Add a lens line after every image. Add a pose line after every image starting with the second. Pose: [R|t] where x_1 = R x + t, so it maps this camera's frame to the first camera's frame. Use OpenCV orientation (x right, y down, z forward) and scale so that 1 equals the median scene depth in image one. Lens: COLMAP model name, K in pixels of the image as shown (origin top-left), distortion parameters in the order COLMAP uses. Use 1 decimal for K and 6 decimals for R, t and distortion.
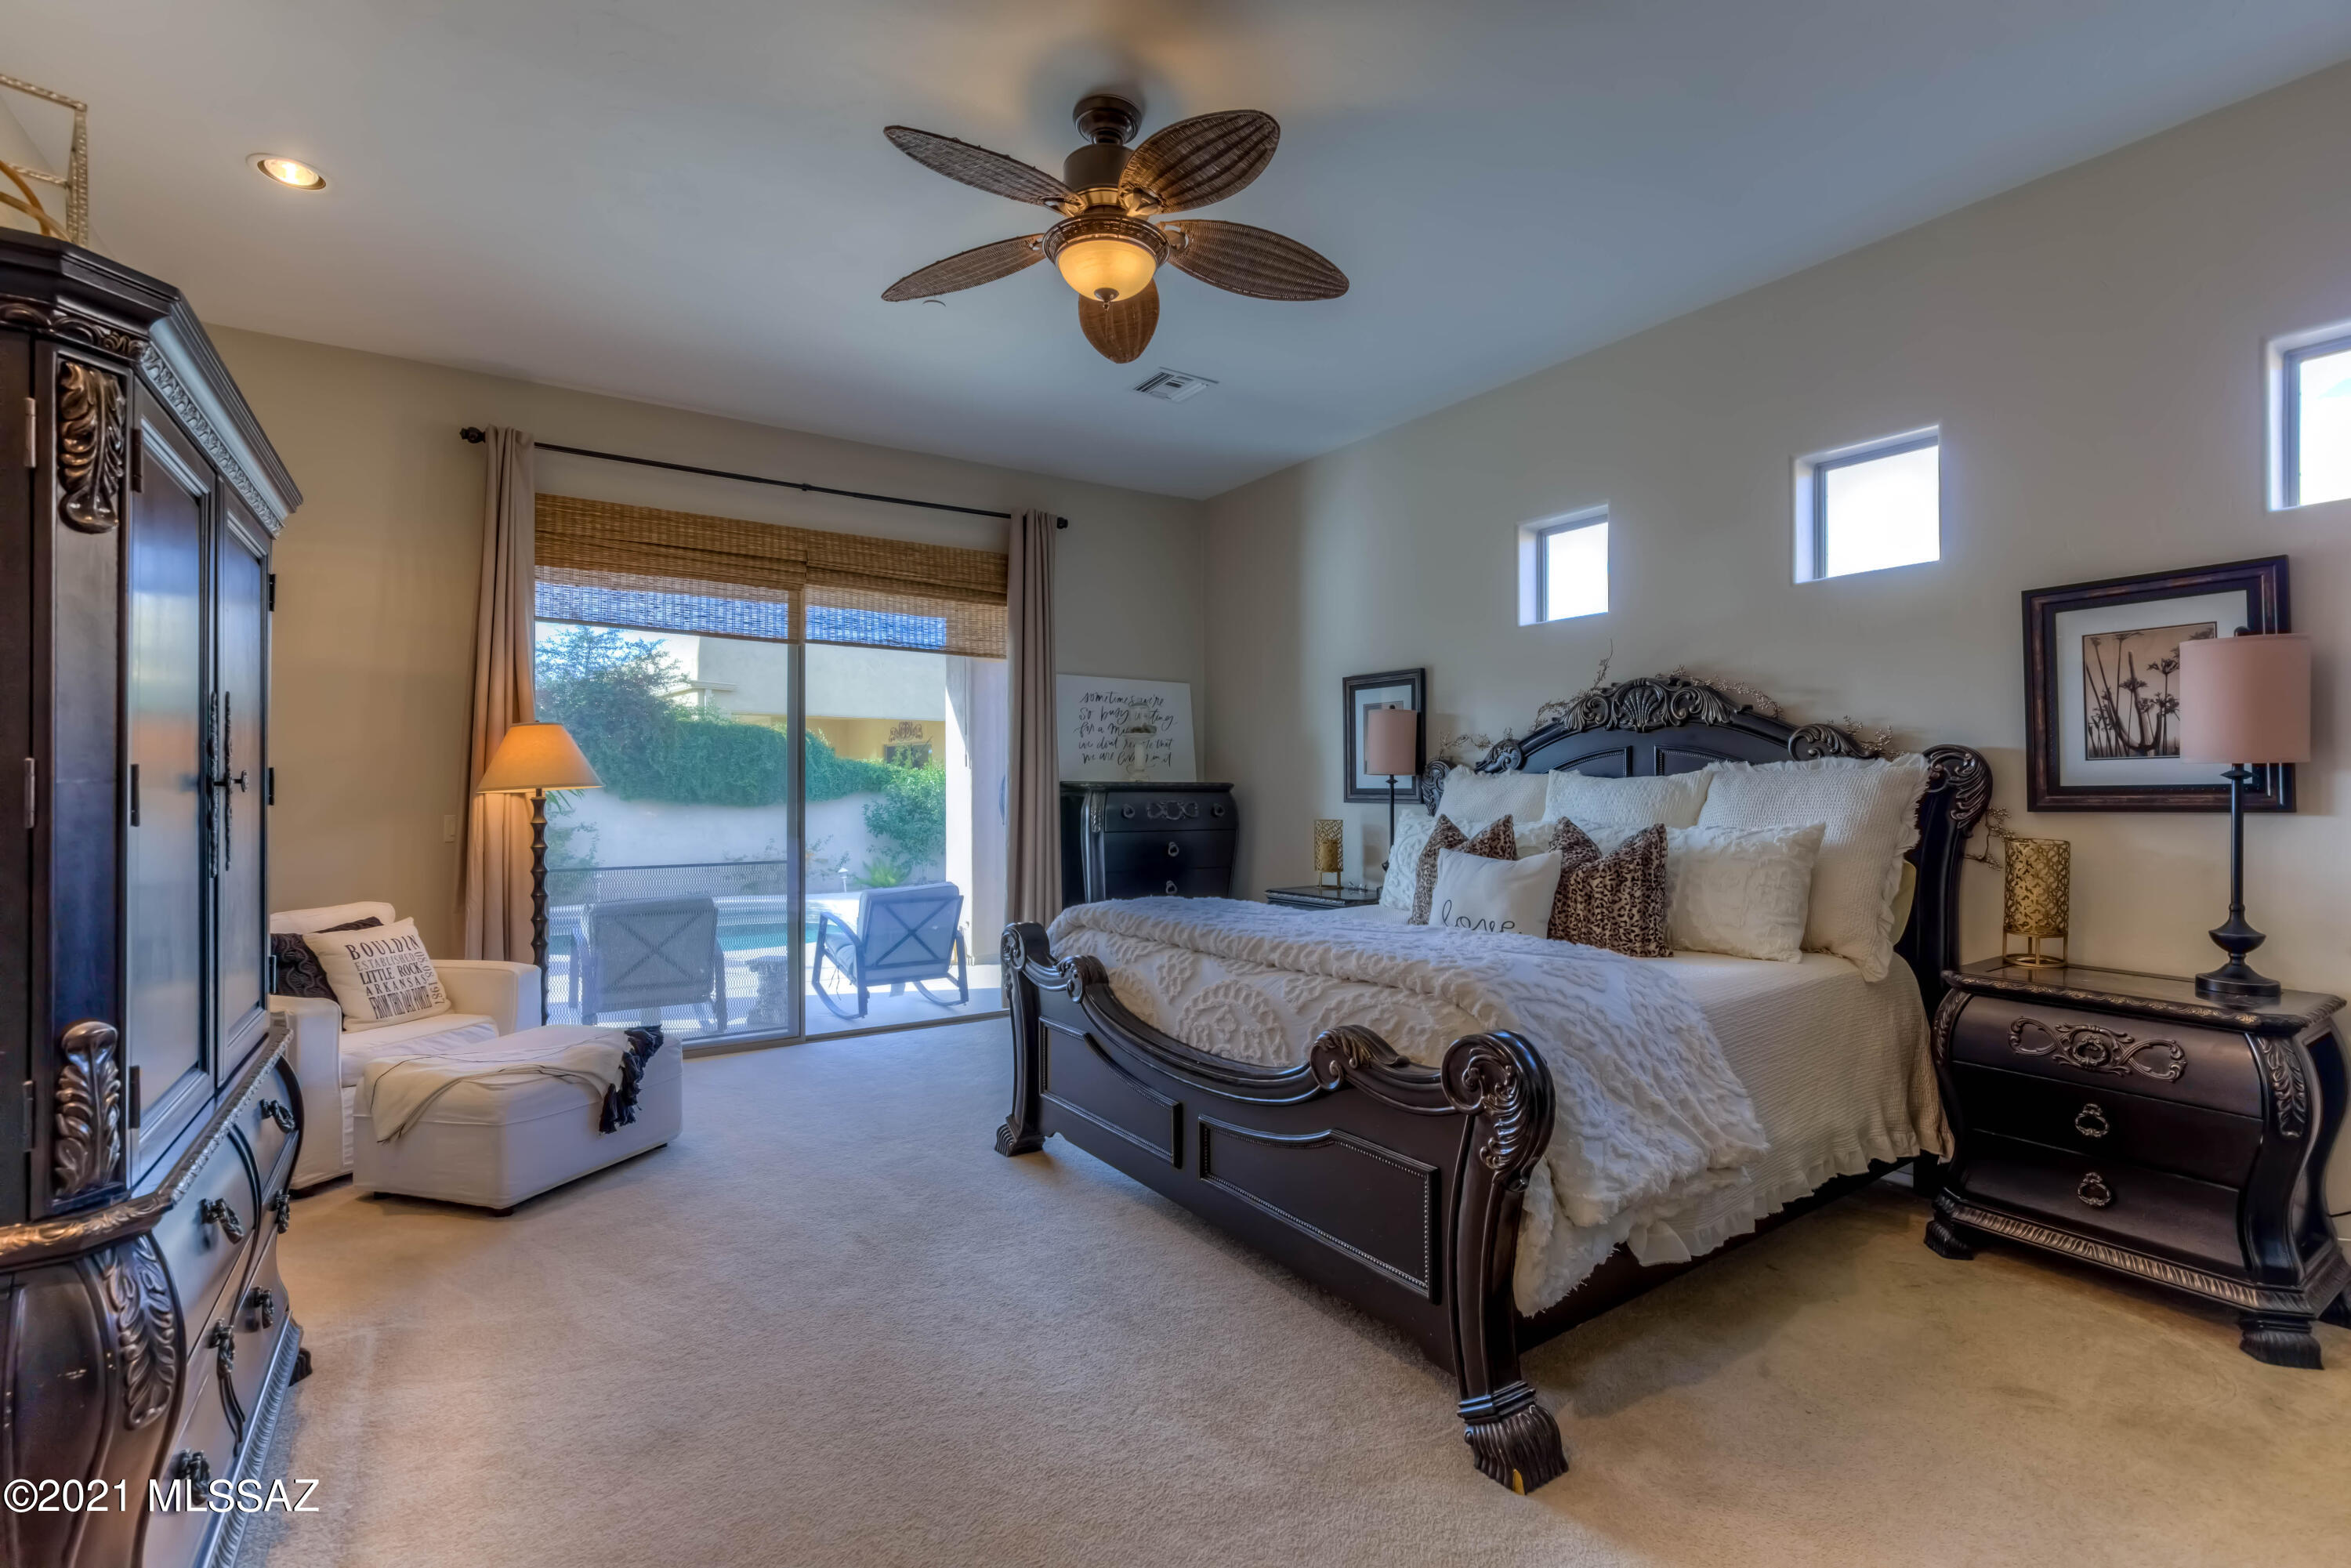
lens RADIAL K [[1107.5, 0, 1179.2], [0, 1107.5, 783.9], [0, 0, 1]] dist [-0.000276, 0.004241]
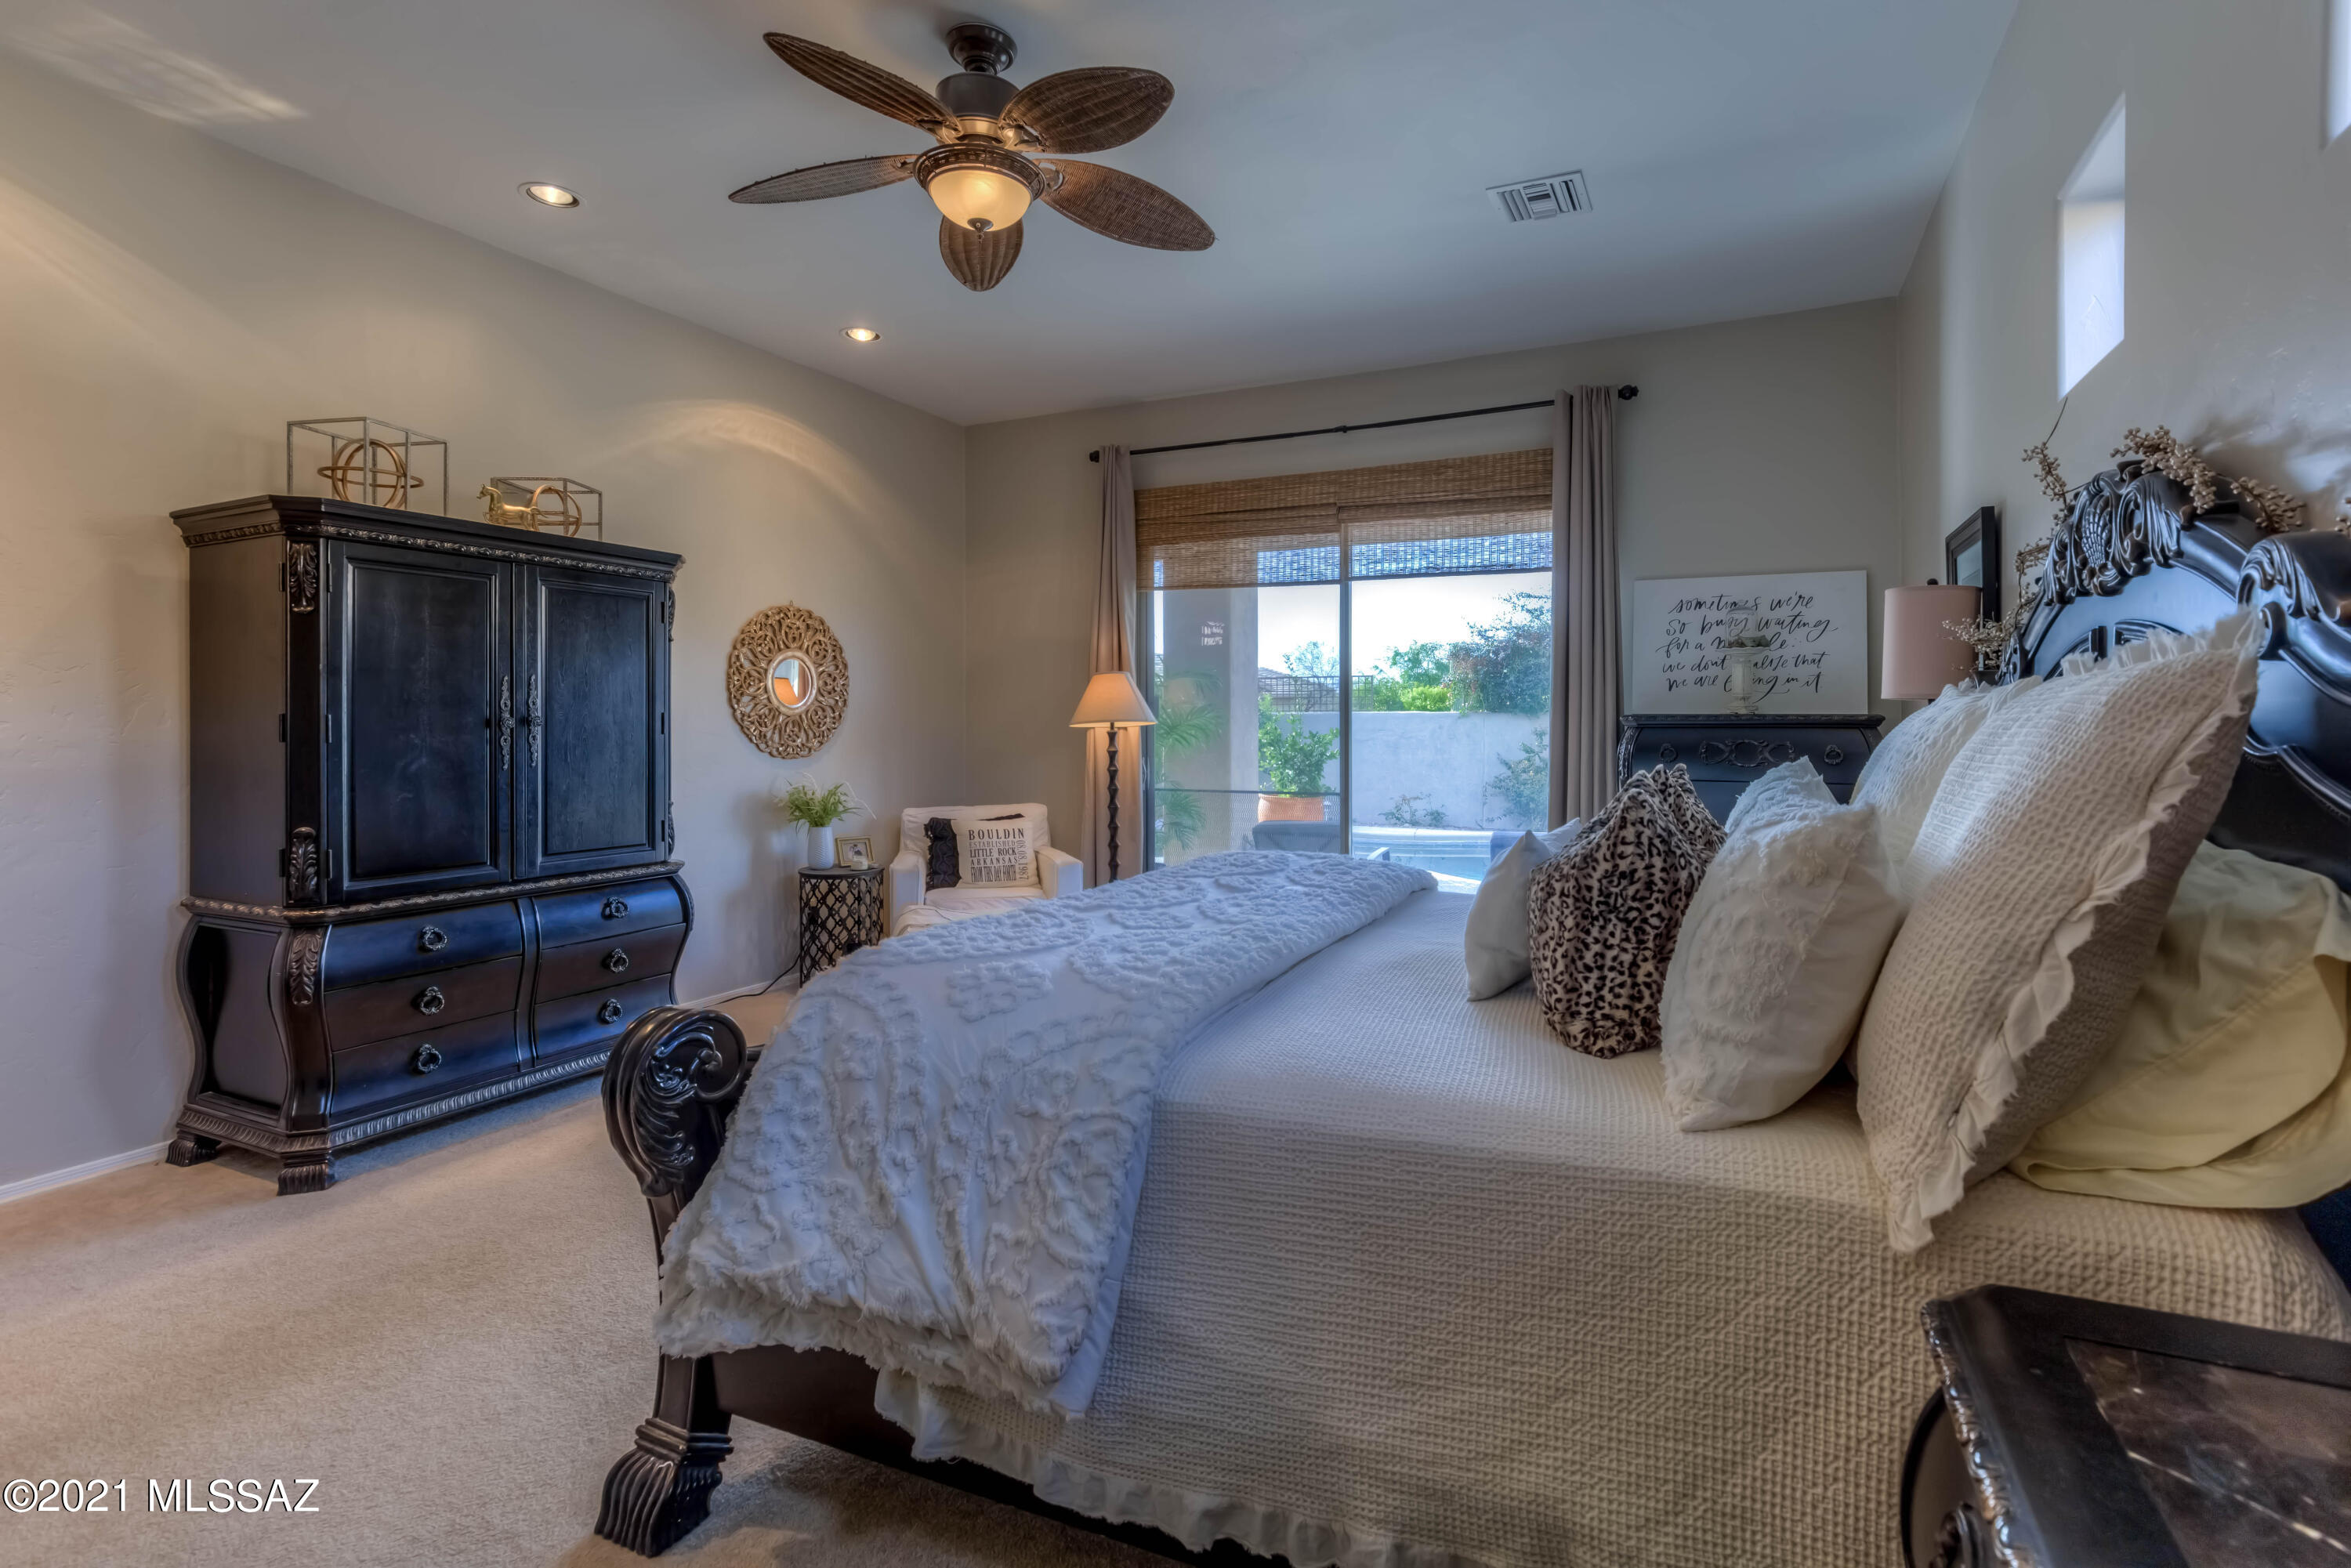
lens RADIAL K [[1107.5, 0, 1175.2], [0, 1107.5, 732.4], [0, 0, 1]] dist [-0.000276, 0.004241]
pose [[0.509437, 0.007001, -0.860480, 0.459883], [0.004397, 0.999933, 0.010739, 0.000815], [0.860497, -0.009254, 0.509372, 0.336504]]
